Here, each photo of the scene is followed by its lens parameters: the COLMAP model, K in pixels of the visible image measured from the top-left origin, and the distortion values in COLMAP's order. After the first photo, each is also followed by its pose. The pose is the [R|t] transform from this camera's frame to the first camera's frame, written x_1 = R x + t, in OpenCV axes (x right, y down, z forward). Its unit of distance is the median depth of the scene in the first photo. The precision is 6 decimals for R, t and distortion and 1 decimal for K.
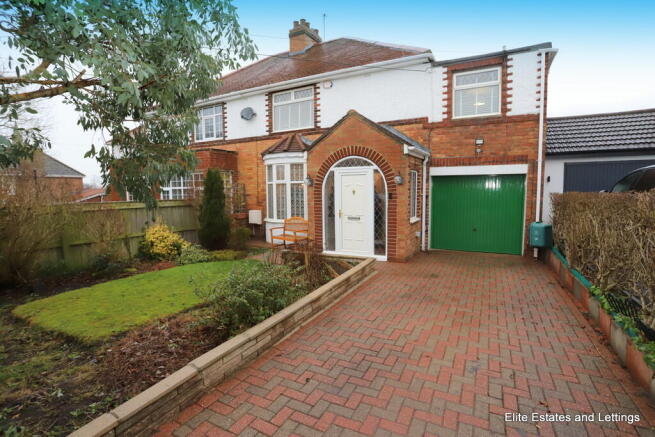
lens RADIAL K [[315.1, 0, 330.4], [0, 315.1, 219.6], [0, 0, 1]] dist [-0.060593, 0.021115]
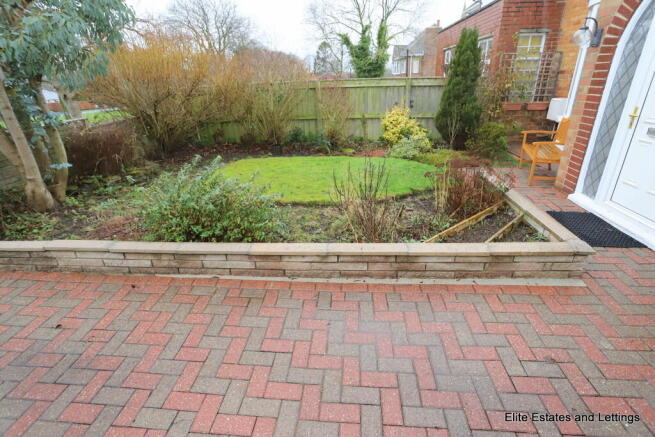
lens RADIAL K [[315.1, 0, 328.8], [0, 315.1, 214.5], [0, 0, 1]] dist [-0.060593, 0.021115]
pose [[0.378596, 0.370468, -0.848185, 0.341433], [-0.056341, 0.923925, 0.378401, -0.037650], [0.923845, -0.095473, 0.370667, 0.636260]]
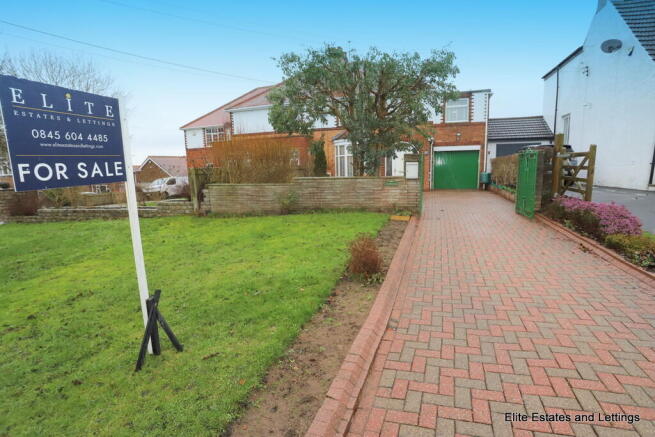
lens RADIAL K [[315.1, 0, 327.7], [0, 315.1, 218.8], [0, 0, 1]] dist [-0.060593, 0.021115]
pose [[0.992044, -0.046180, 0.117118, -0.690747], [0.036659, 0.995943, 0.082180, 0.115613], [-0.120438, -0.077233, 0.989712, -1.048784]]
